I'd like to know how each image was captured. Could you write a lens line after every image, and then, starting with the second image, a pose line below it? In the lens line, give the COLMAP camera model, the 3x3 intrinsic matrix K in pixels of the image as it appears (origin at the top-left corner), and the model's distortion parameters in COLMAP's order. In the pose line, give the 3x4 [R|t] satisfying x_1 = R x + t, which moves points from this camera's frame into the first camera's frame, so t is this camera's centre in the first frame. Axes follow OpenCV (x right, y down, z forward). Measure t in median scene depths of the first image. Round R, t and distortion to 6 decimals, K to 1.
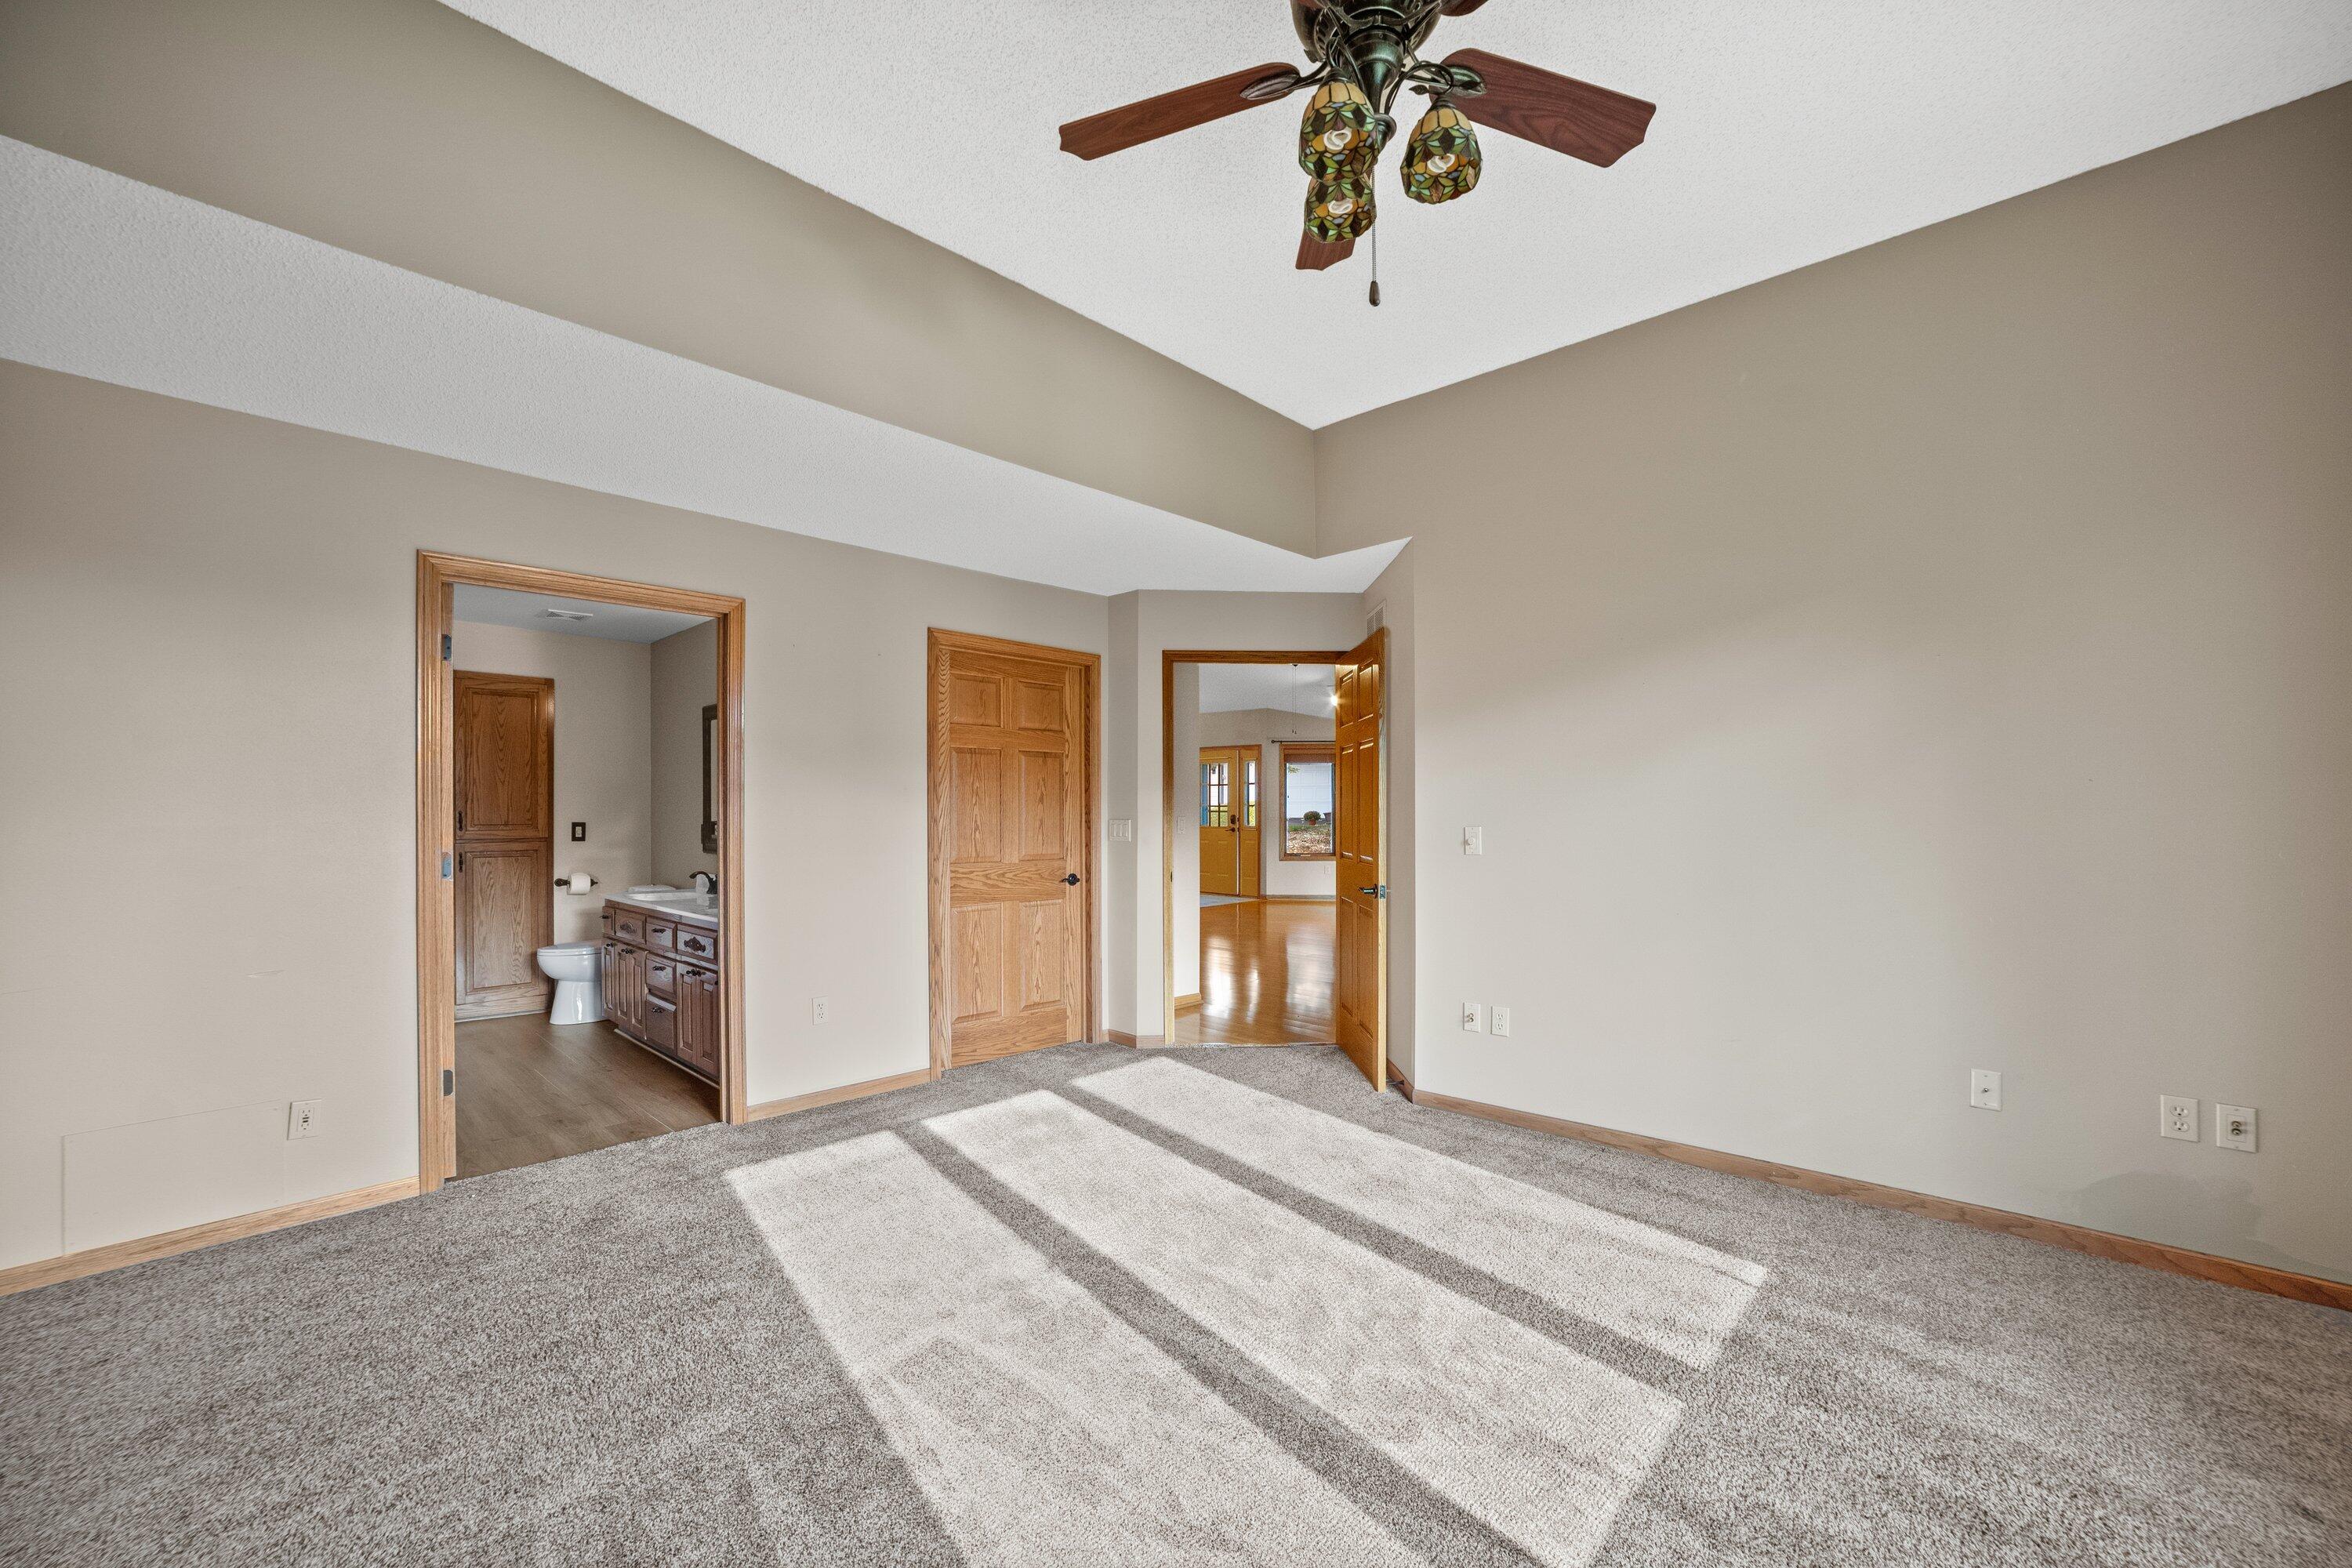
lens RADIAL K [[939.9, 0, 1182.7], [0, 939.9, 819.8], [0, 0, 1]] dist [-0.047542, 0.015928]
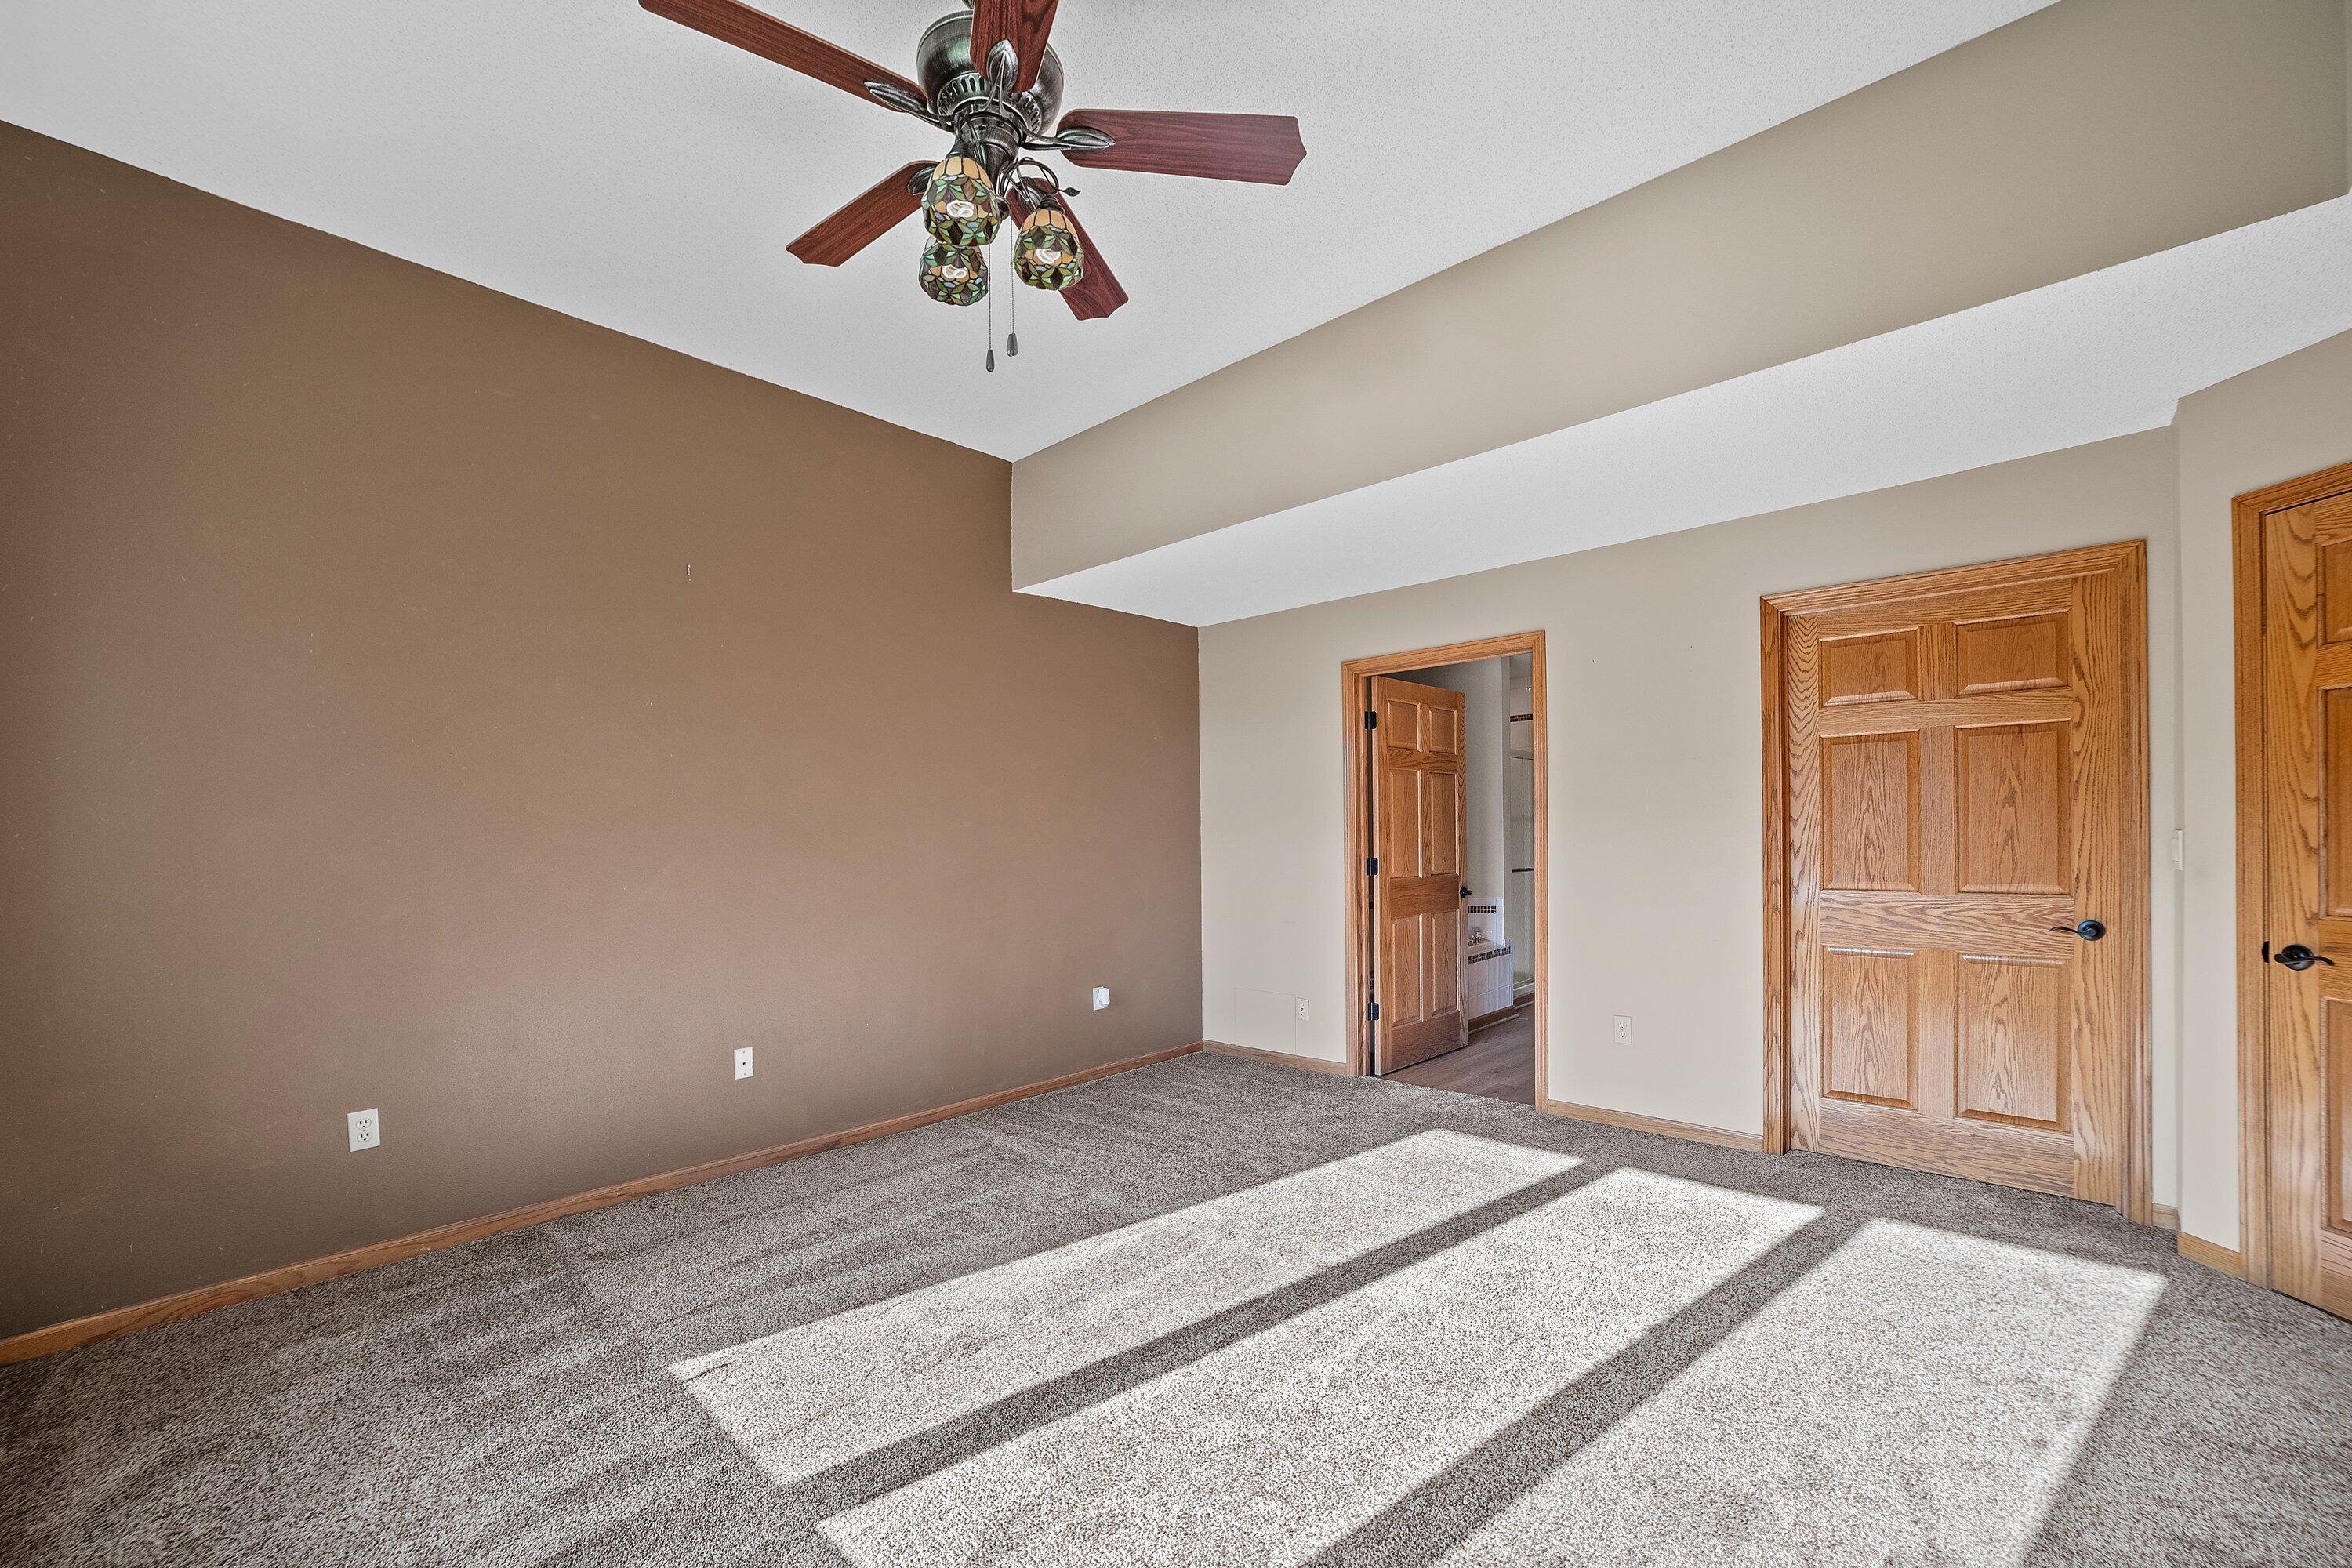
lens RADIAL K [[939.9, 0, 1182.7], [0, 939.9, 819.8], [0, 0, 1]] dist [-0.047542, 0.015928]
pose [[0.021302, -0.018438, -0.999603, 0.625434], [0.003548, 0.999825, -0.018367, 0.002871], [0.999767, -0.003155, 0.021363, 0.572745]]
